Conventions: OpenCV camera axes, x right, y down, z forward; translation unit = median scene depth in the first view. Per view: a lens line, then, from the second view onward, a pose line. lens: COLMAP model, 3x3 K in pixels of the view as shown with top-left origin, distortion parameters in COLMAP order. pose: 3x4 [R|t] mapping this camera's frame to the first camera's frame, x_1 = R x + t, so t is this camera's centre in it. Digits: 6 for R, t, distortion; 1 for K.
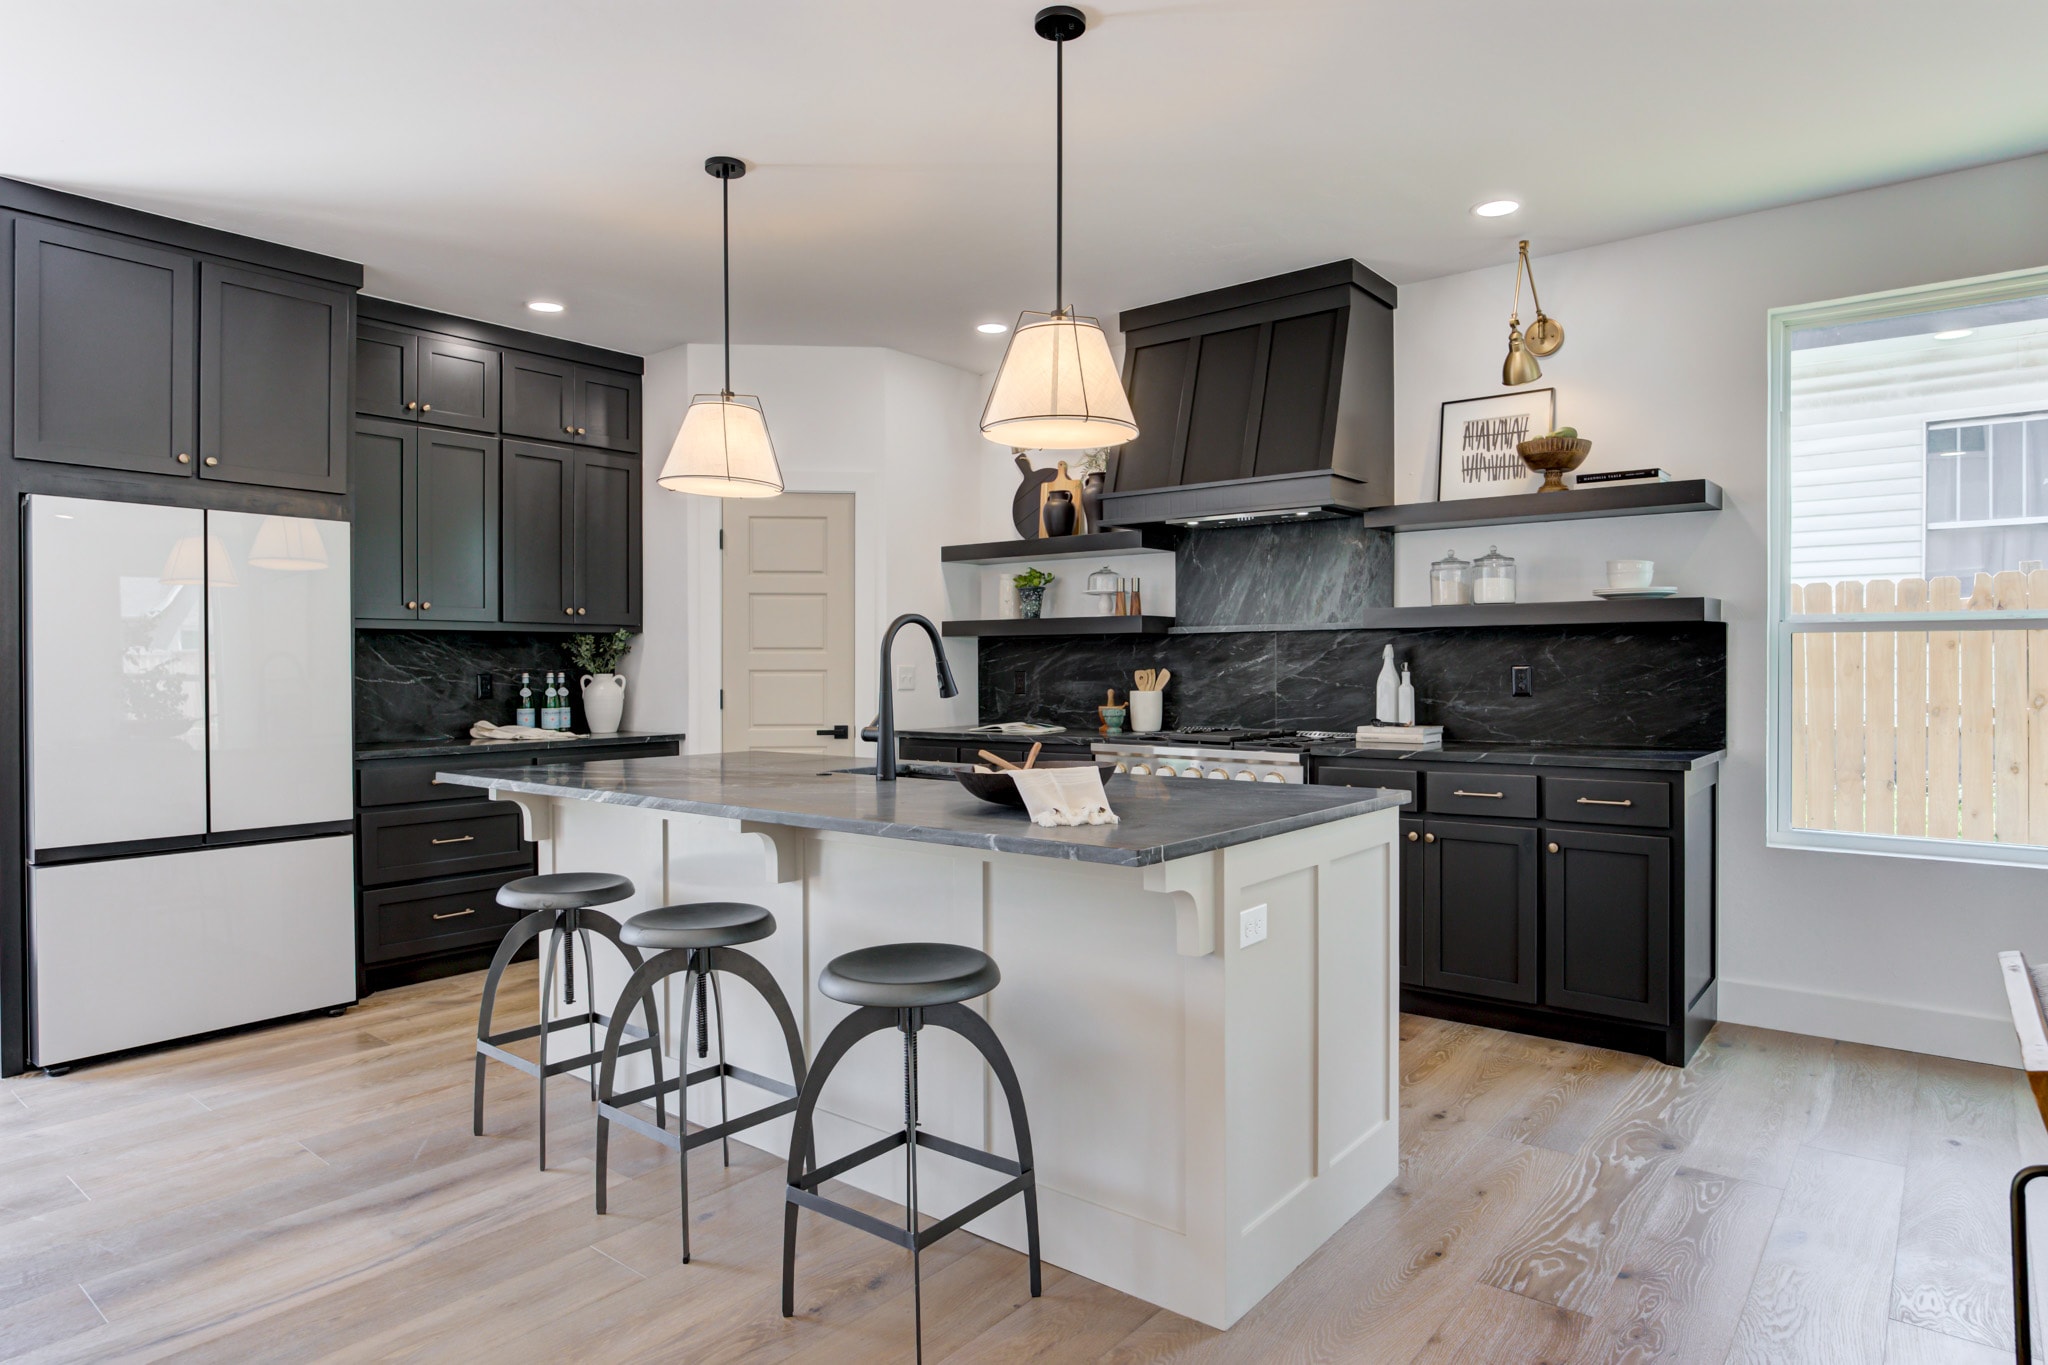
lens RADIAL K [[1206.8, 0, 1024.0], [0, 1206.8, 682.5], [0, 0, 1]] dist [-0.000711, 0.000465]
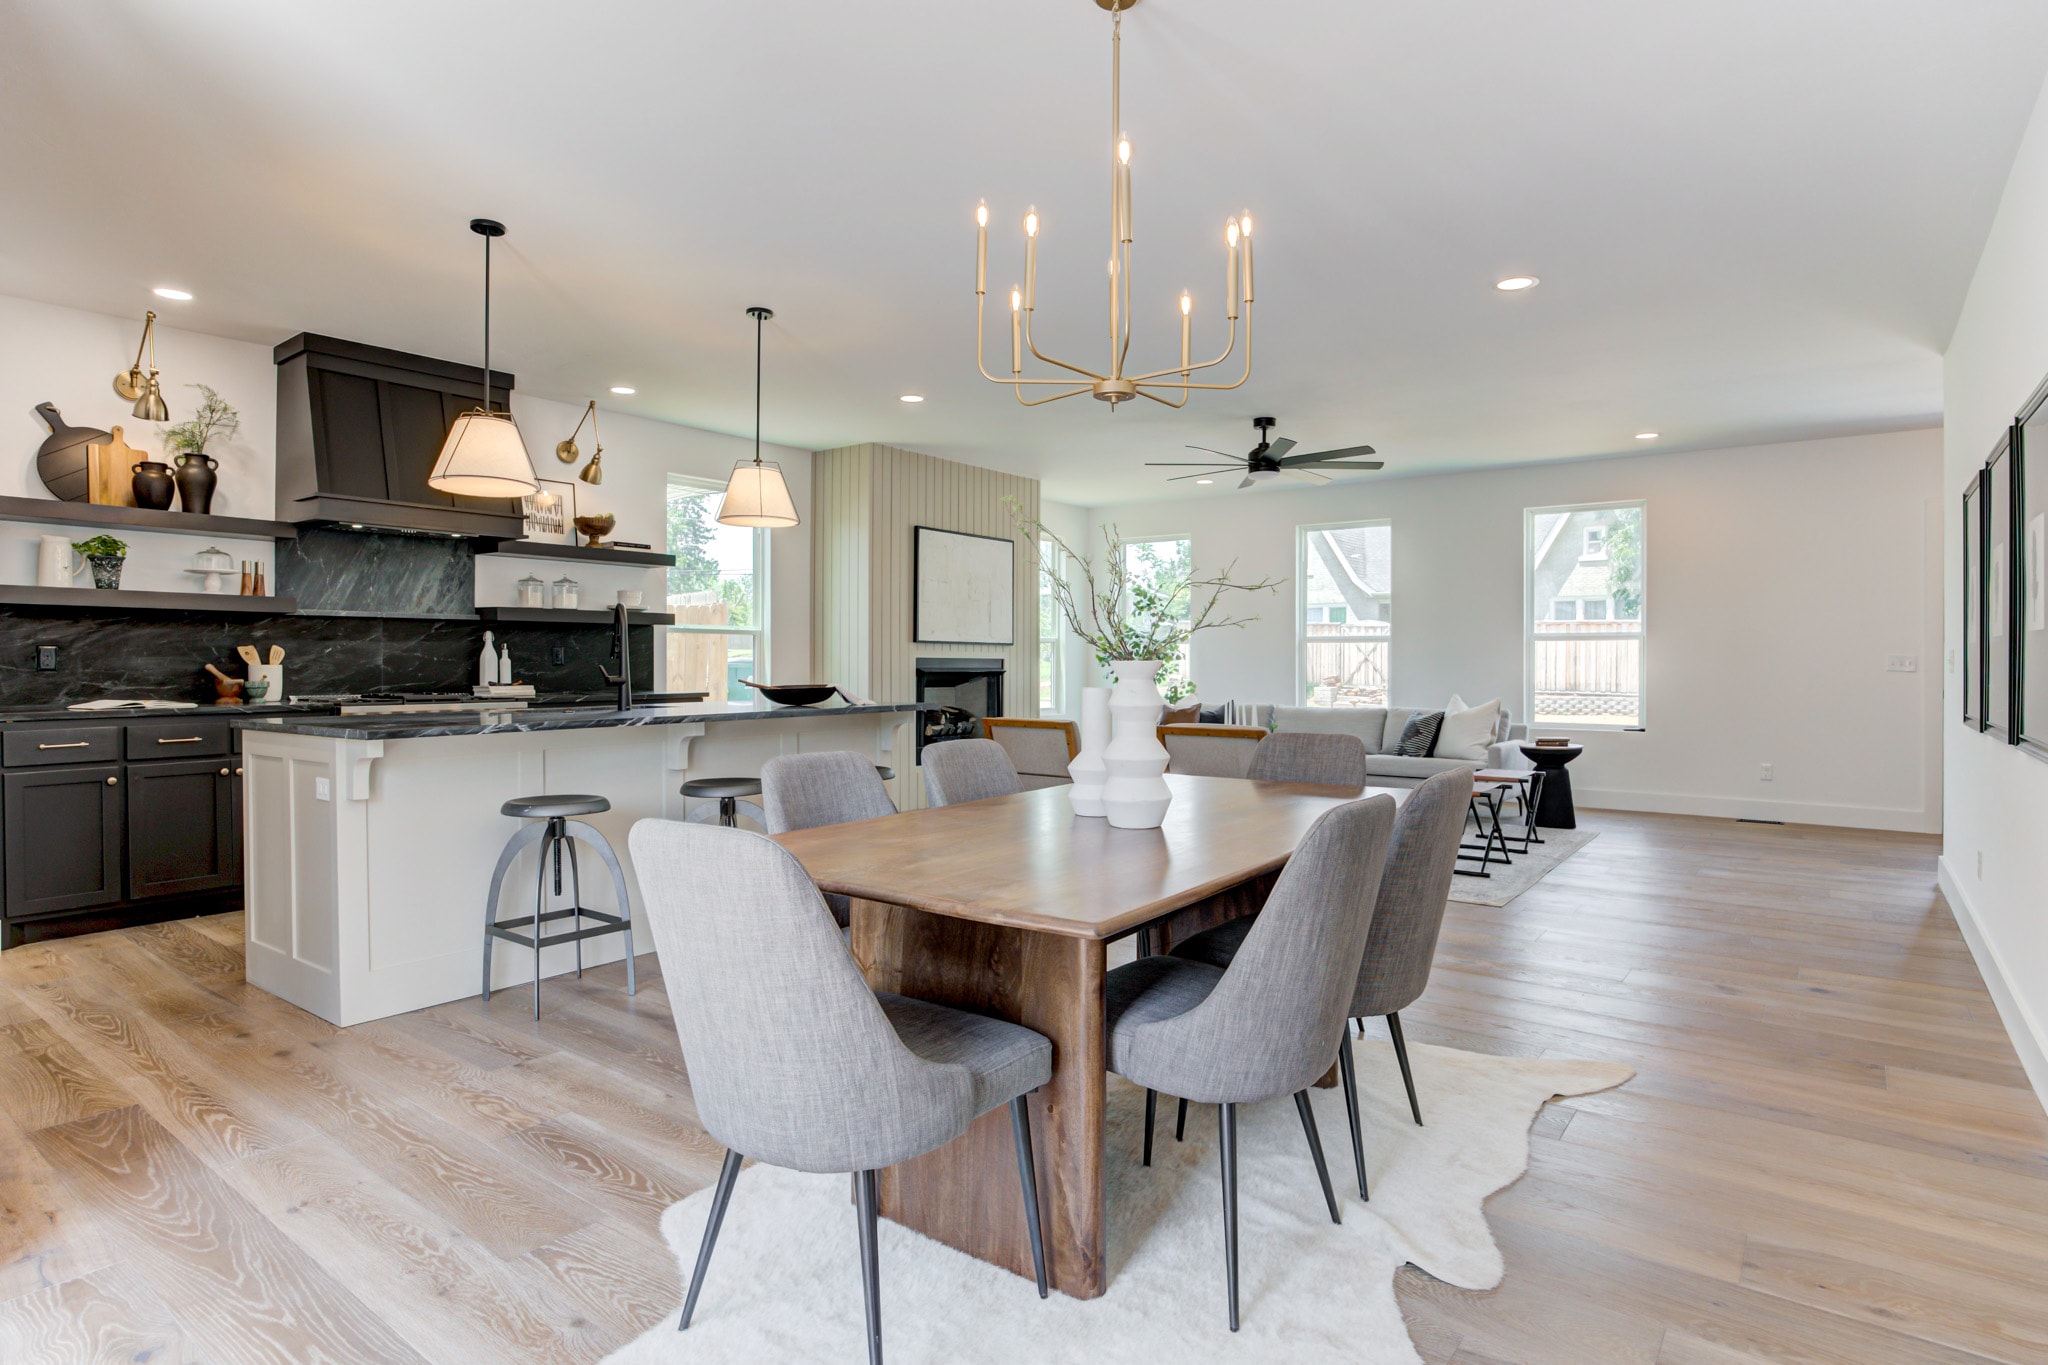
lens RADIAL K [[1099.4, 0, 1052.2], [0, 1099.4, 660.1], [0, 0, 1]] dist [-0.005811, 0.009926]
pose [[-0.051437, 0.007668, 0.998647, -1.004065], [0.020151, 0.999775, -0.006638, 0.025135], [-0.998473, 0.019782, -0.051580, 0.355238]]
